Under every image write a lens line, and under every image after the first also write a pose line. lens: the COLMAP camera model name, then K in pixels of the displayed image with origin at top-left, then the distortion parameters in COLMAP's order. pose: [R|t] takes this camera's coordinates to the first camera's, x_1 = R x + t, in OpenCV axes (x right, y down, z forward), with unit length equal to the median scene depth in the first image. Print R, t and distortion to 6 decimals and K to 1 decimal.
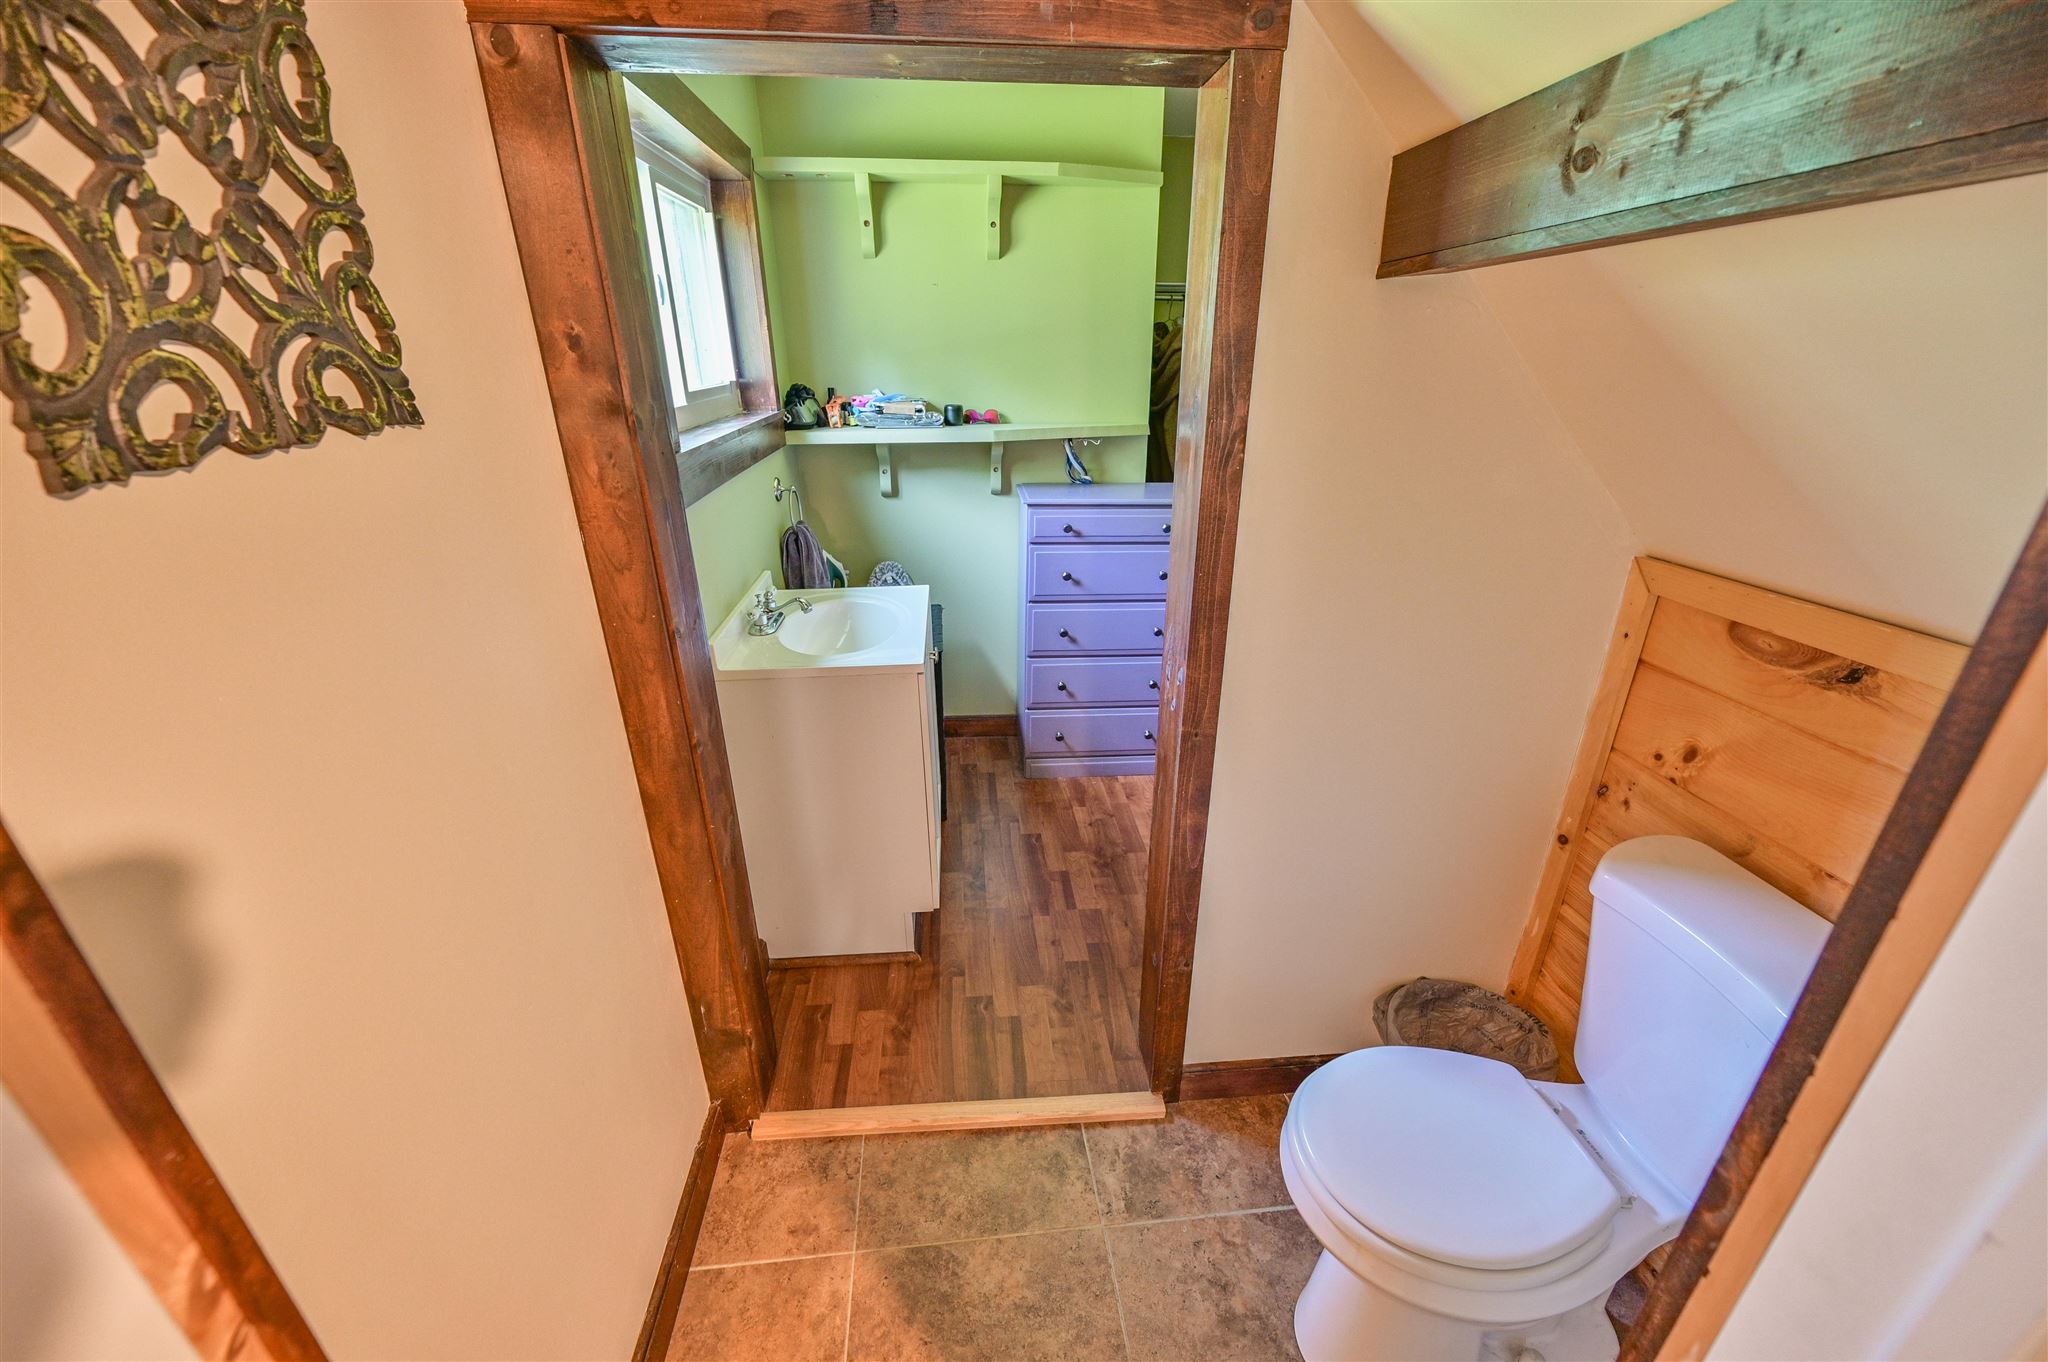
lens RADIAL K [[799.9, 0, 1024.7], [0, 799.9, 686.8], [0, 0, 1]] dist [-0.003715, -0.000014]
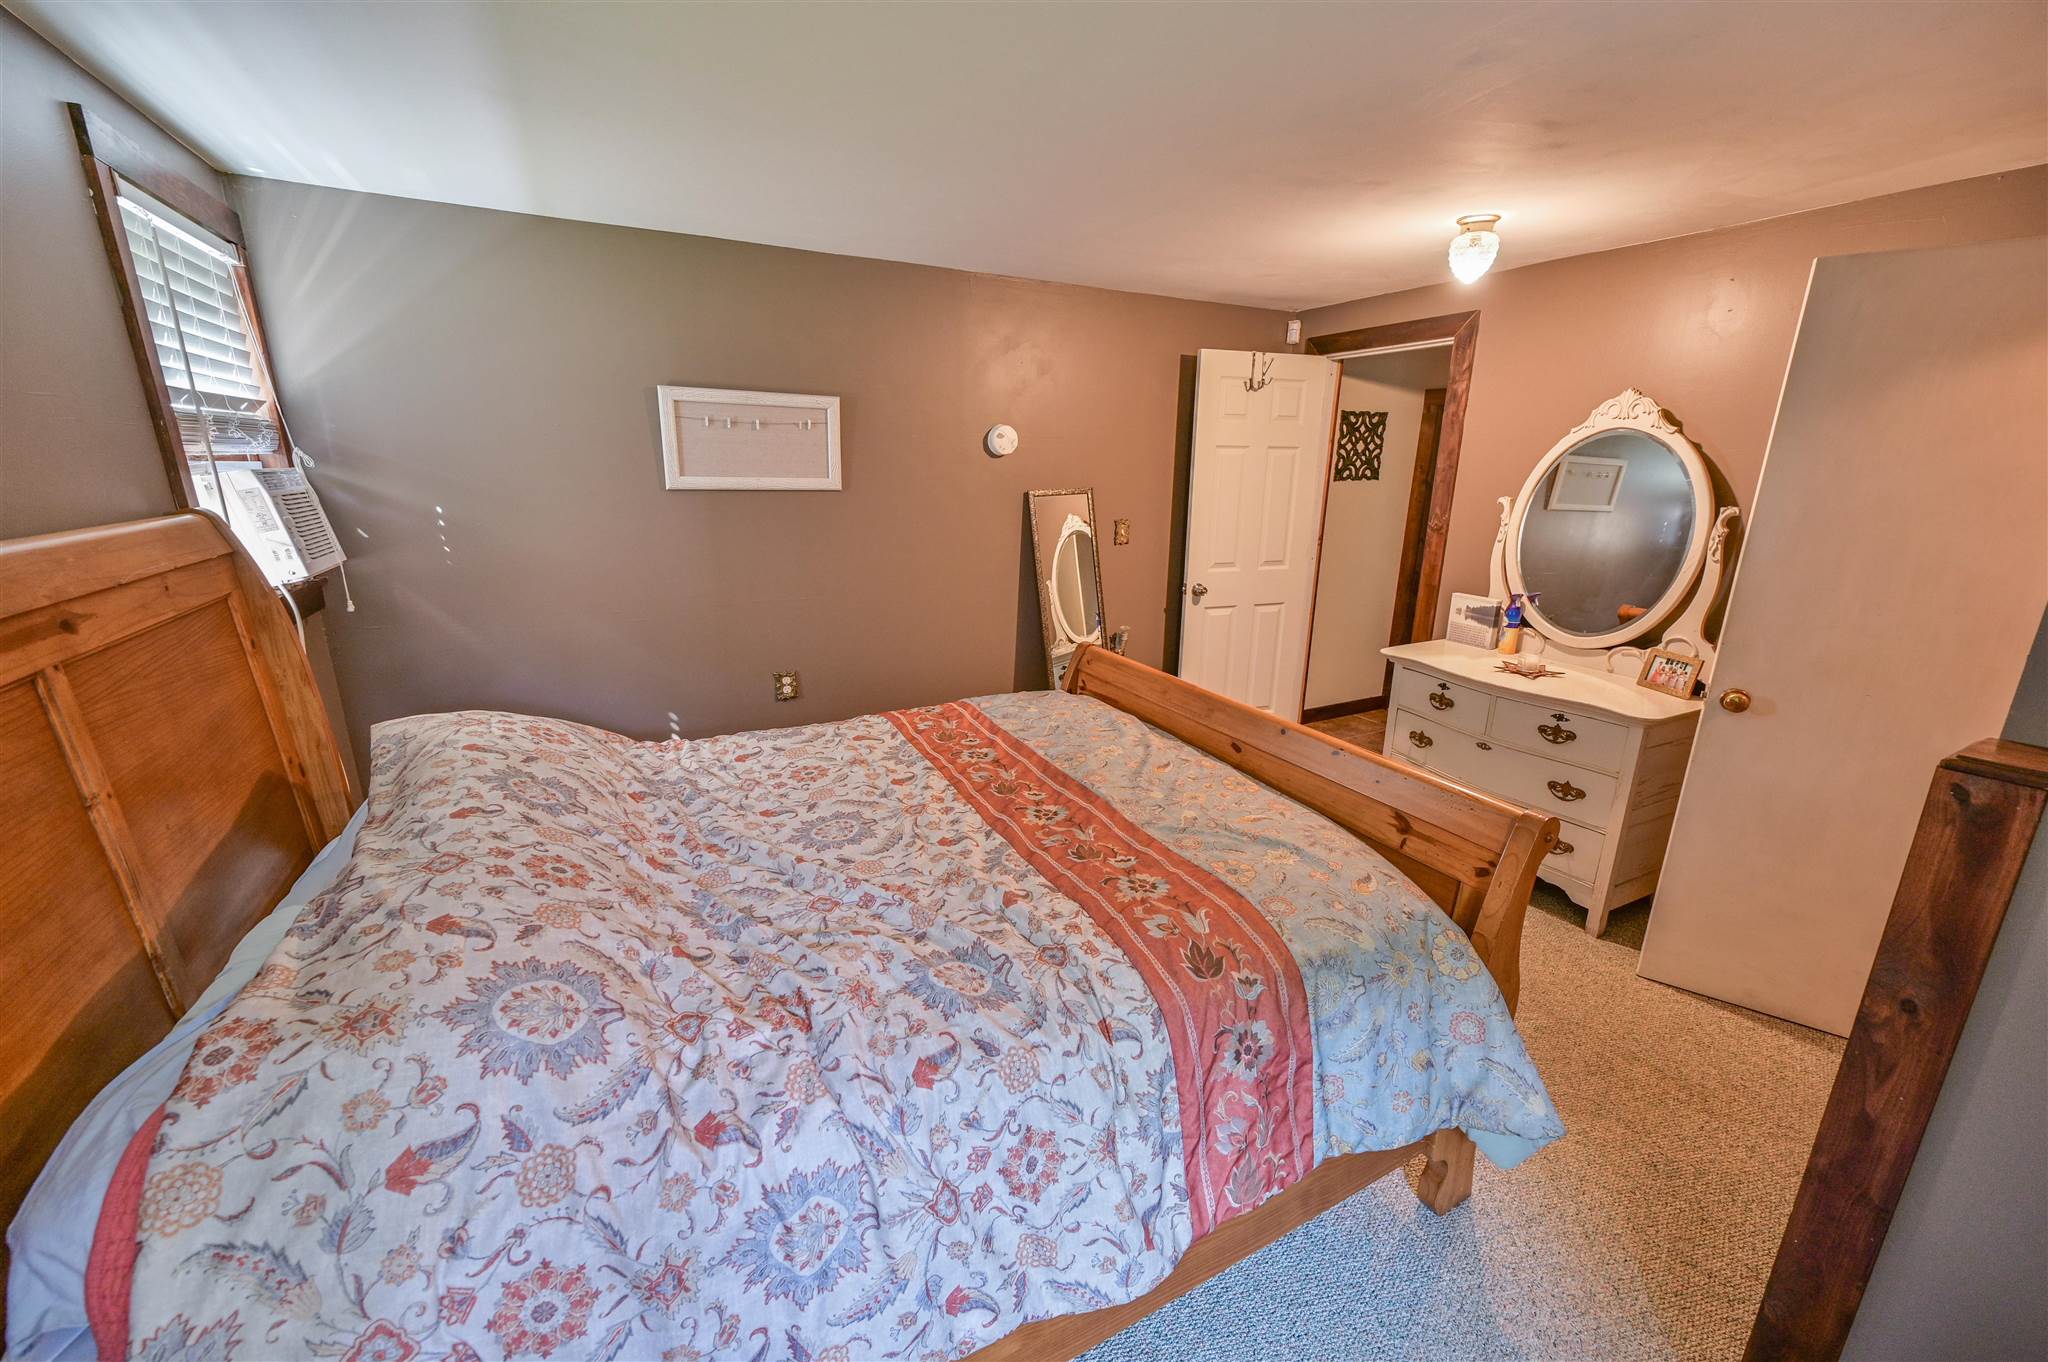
lens RADIAL K [[799.9, 0, 1024.0], [0, 799.9, 682.5], [0, 0, 1]] dist [-0.003715, -0.000014]
pose [[0.392024, 0.252854, -0.884524, 4.821548], [-0.378295, 0.920741, 0.095545, 1.863784], [0.838577, 0.297154, 0.456606, -4.345061]]
